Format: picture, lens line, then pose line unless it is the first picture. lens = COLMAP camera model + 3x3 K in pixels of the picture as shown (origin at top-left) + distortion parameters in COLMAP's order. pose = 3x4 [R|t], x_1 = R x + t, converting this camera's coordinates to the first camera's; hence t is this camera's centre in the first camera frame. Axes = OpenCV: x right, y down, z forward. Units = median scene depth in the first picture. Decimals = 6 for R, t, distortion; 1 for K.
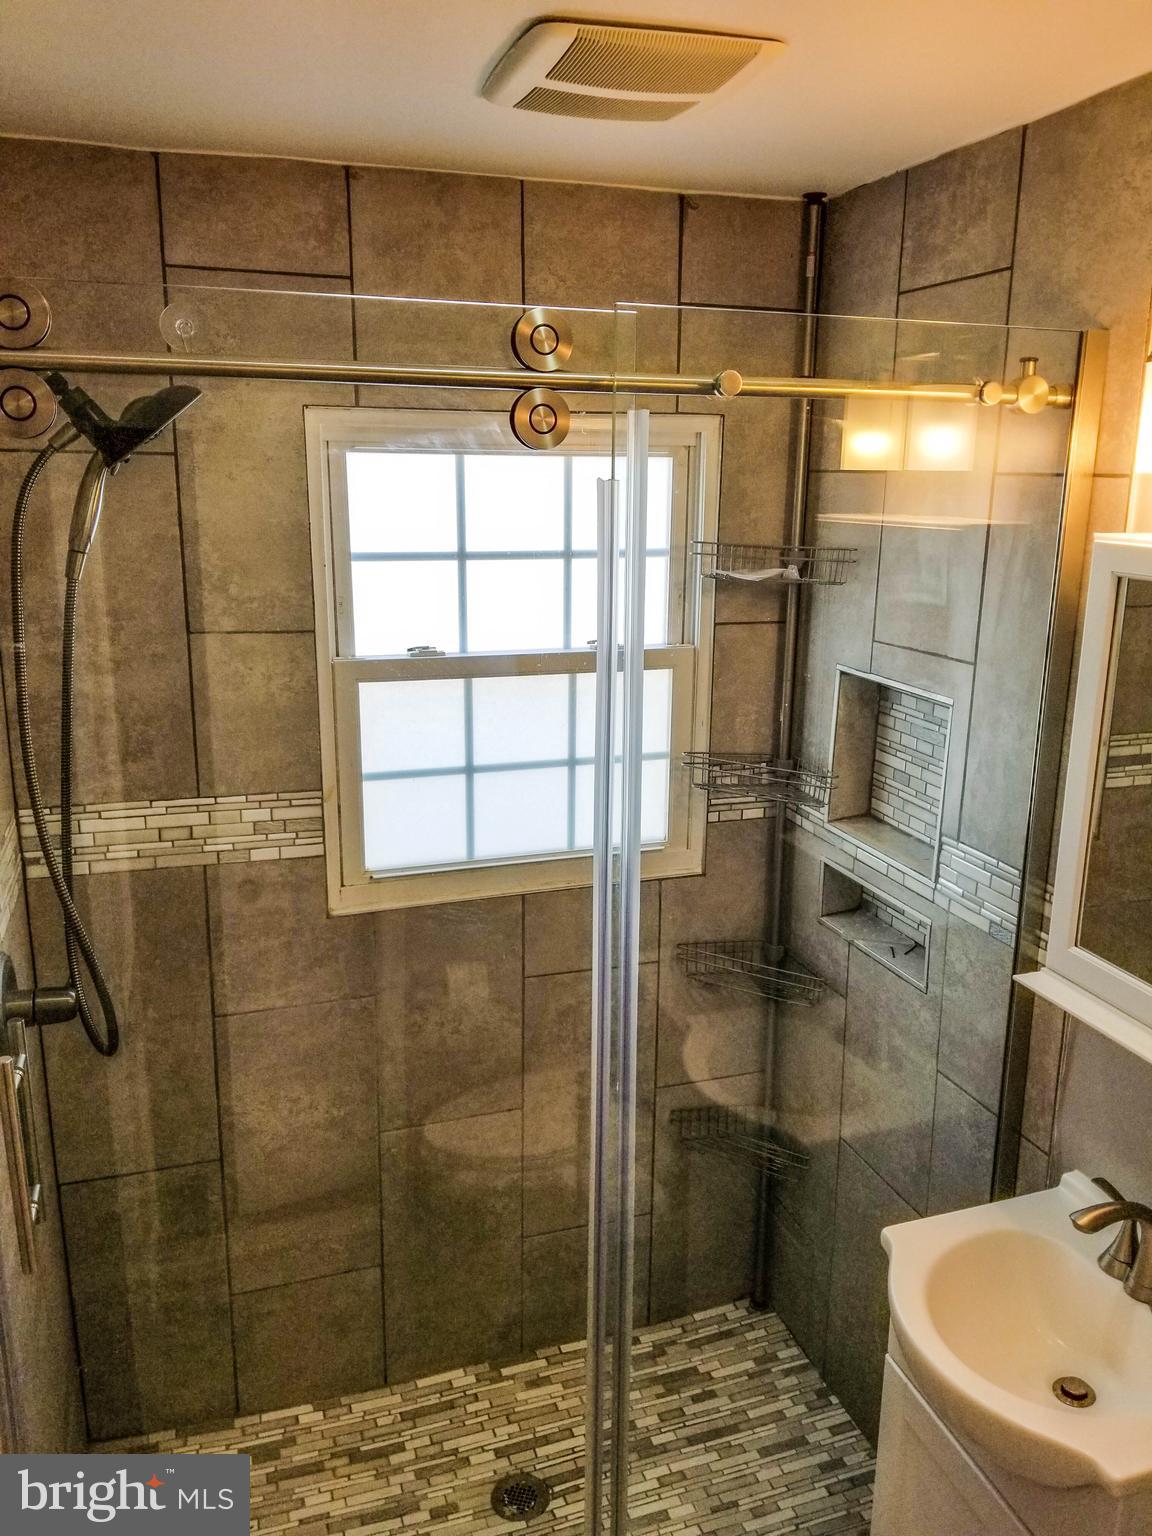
lens RADIAL K [[1139.4, 0, 576.0], [0, 1139.4, 768.0], [0, 0, 1]] dist [0.074414, -0.089493]
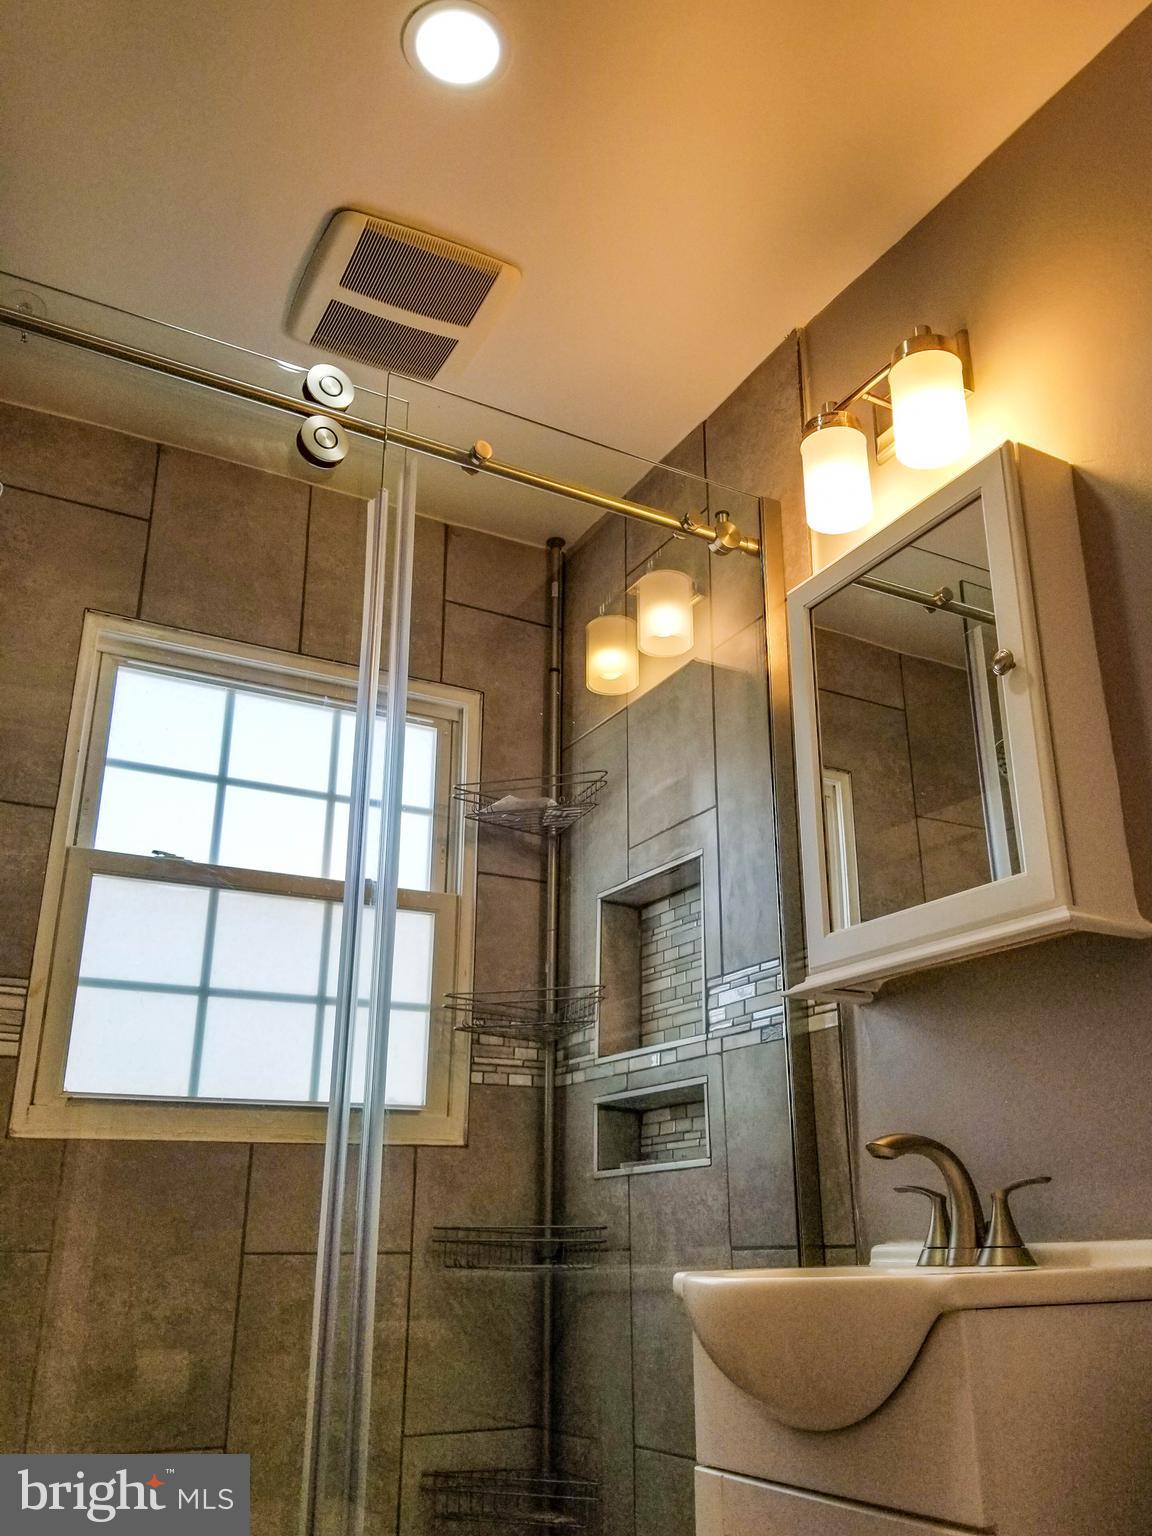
lens RADIAL K [[1221.2, 0, 576.0], [0, 1221.2, 768.0], [0, 0, 1]] dist [0.087719, -0.175662]
pose [[0.982650, 0.056486, 0.176661, 0.012921], [0.047038, 0.845456, -0.531970, 0.389765], [-0.179408, 0.531050, 0.828130, 0.052347]]
